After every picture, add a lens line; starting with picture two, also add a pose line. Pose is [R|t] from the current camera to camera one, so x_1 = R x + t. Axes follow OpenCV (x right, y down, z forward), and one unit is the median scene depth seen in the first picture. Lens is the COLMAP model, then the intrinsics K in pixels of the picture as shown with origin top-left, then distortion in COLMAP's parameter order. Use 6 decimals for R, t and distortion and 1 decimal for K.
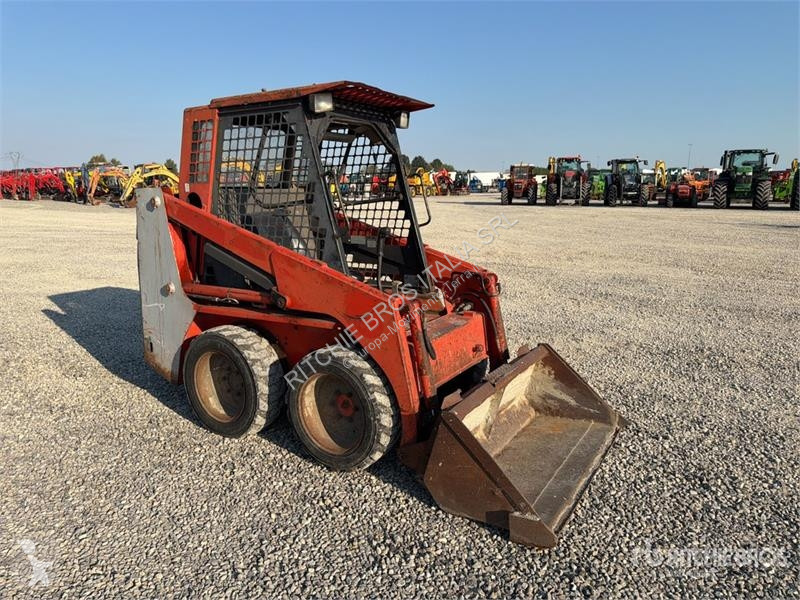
lens RADIAL K [[567.7, 0, 391.9], [0, 567.7, 304.4], [0, 0, 1]] dist [0.063233, -0.090677]
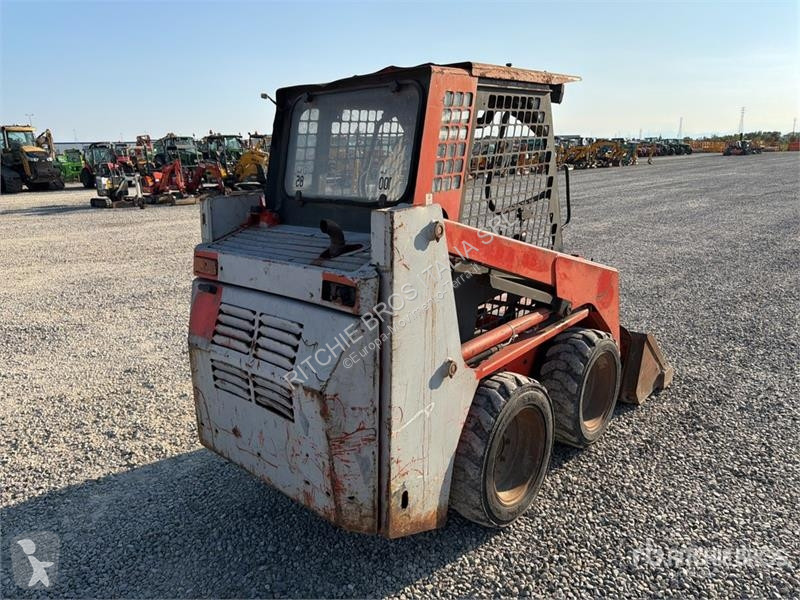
lens RADIAL K [[560.1, 0, 409.0], [0, 560.1, 295.8], [0, 0, 1]] dist [0.085665, -0.119921]
pose [[0.149686, -0.243788, 0.958208, -0.997634], [0.227883, 0.951541, 0.206493, -0.245038], [-0.962114, 0.187450, 0.197987, 0.965370]]
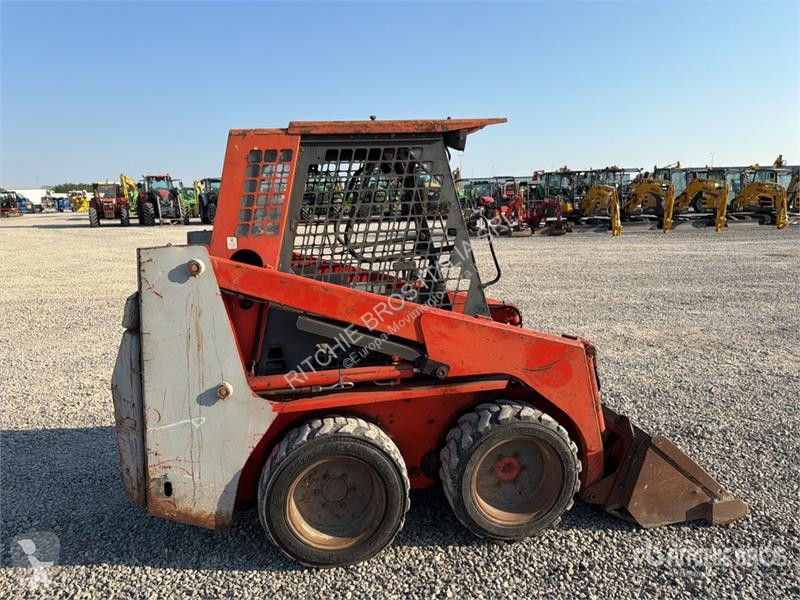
lens RADIAL K [[567.7, 0, 391.9], [0, 567.7, 304.4], [0, 0, 1]] dist [0.063233, -0.090677]
pose [[0.735300, -0.138466, 0.663446, -0.718635], [0.156529, 0.987137, 0.032542, -0.127625], [-0.659419, 0.079920, 0.747516, 0.376236]]
